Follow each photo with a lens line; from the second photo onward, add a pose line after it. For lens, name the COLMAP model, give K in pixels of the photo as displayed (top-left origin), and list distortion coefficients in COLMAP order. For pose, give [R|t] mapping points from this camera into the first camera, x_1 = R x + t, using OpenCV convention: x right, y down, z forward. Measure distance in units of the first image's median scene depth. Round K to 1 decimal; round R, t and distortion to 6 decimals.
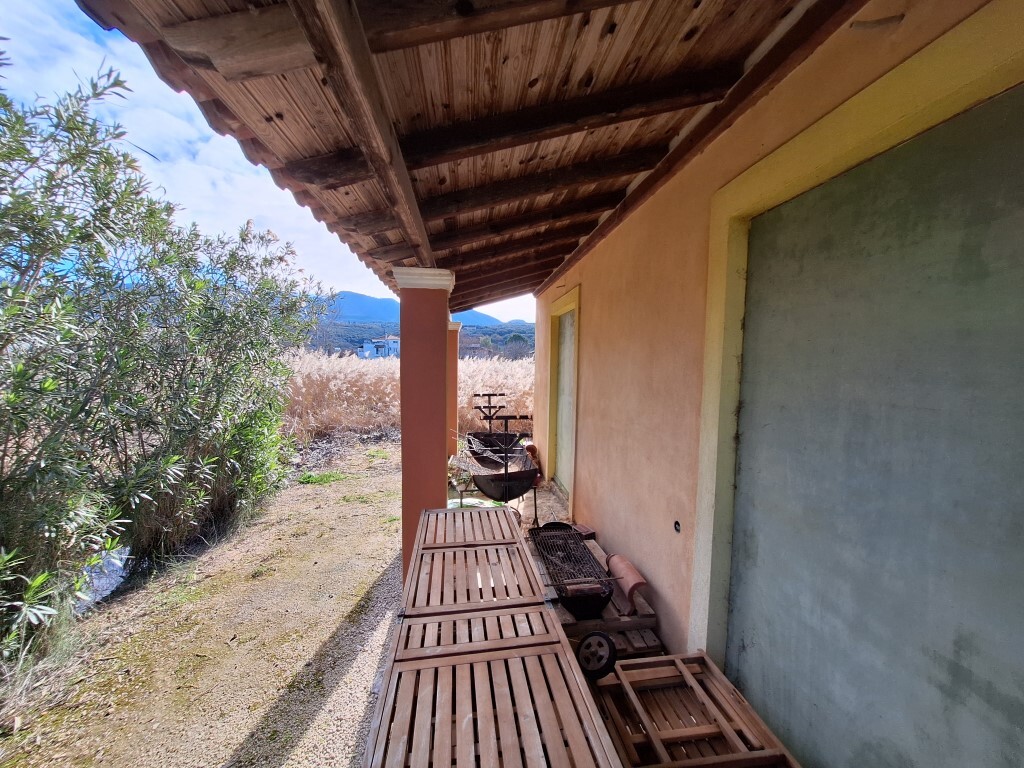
lens RADIAL K [[400.4, 0, 510.3], [0, 400.4, 392.0], [0, 0, 1]] dist [-0.001729, -0.000120]
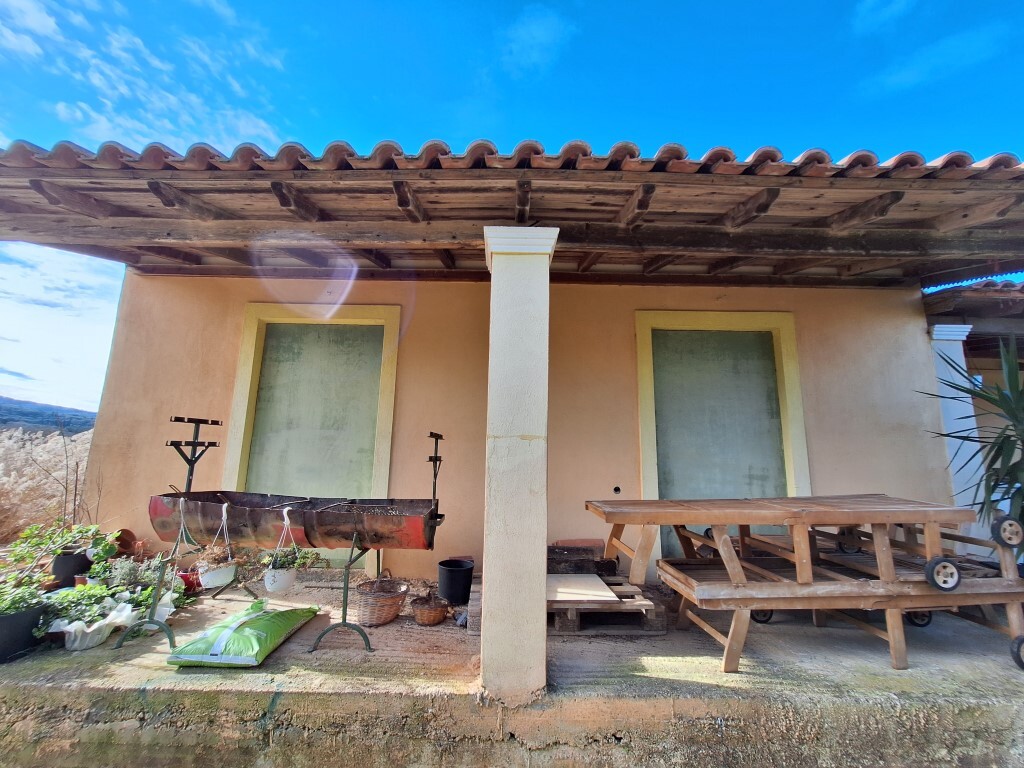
lens RADIAL K [[400.4, 0, 514.0], [0, 400.4, 389.3], [0, 0, 1]] dist [-0.001729, -0.000120]
pose [[0.109427, 0.165414, 0.980135, -1.670870], [0.053326, 0.983659, -0.171962, 0.250175], [-0.992563, 0.071084, 0.098818, 1.599229]]
